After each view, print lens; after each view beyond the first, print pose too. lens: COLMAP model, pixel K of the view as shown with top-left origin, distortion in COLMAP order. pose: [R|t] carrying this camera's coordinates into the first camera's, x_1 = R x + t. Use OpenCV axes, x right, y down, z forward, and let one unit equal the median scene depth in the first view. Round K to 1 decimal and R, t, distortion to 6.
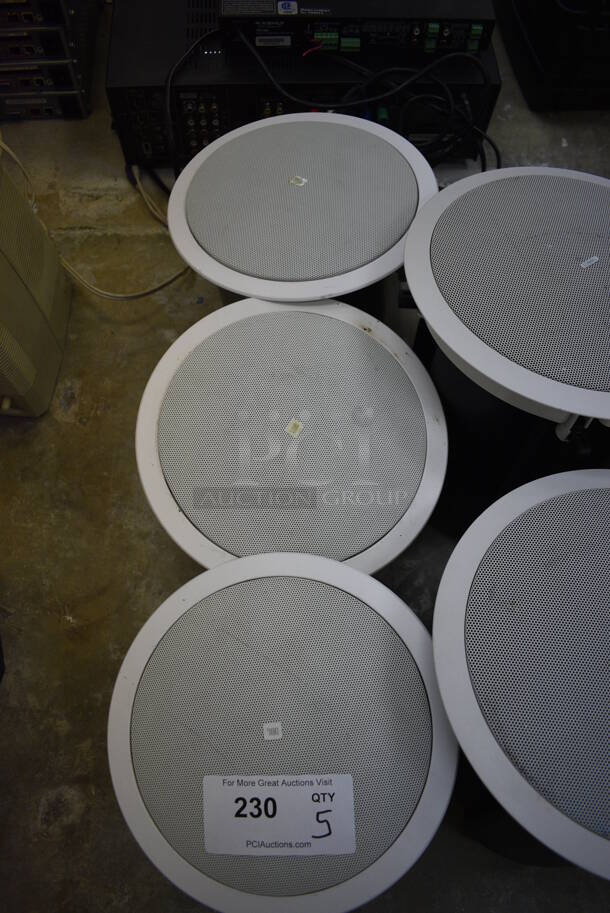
lens RADIAL K [[712.0, 0, 303.1], [0, 712.0, 456.8], [0, 0, 1]] dist [-0.086950, 0.015242]
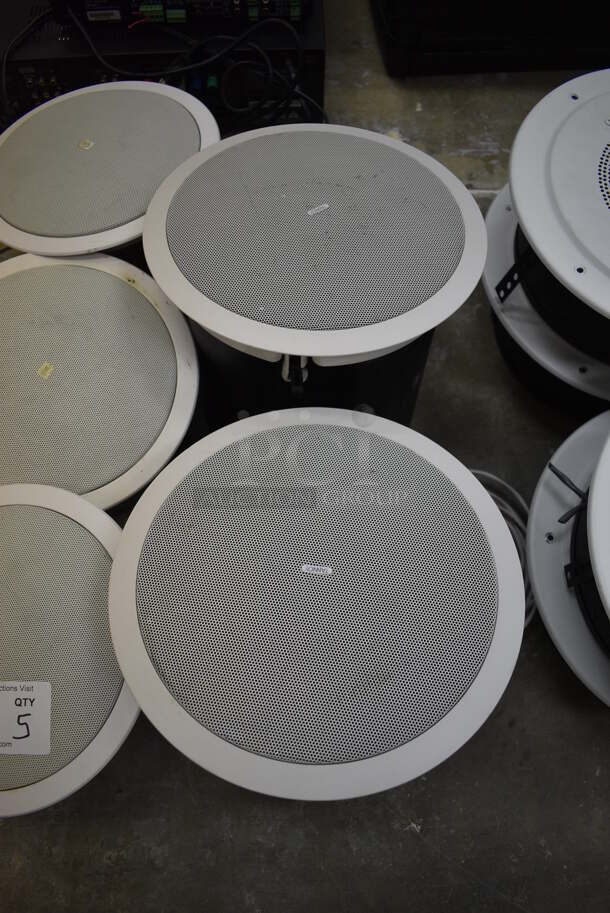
lens RADIAL K [[712.0, 0, 307.4], [0, 712.0, 455.7], [0, 0, 1]] dist [-0.086950, 0.015242]
pose [[0.999209, 0.008748, -0.038801, 0.384799], [-0.008145, 0.999844, 0.015675, 0.061945], [0.038933, -0.015347, 0.999124, -0.047550]]
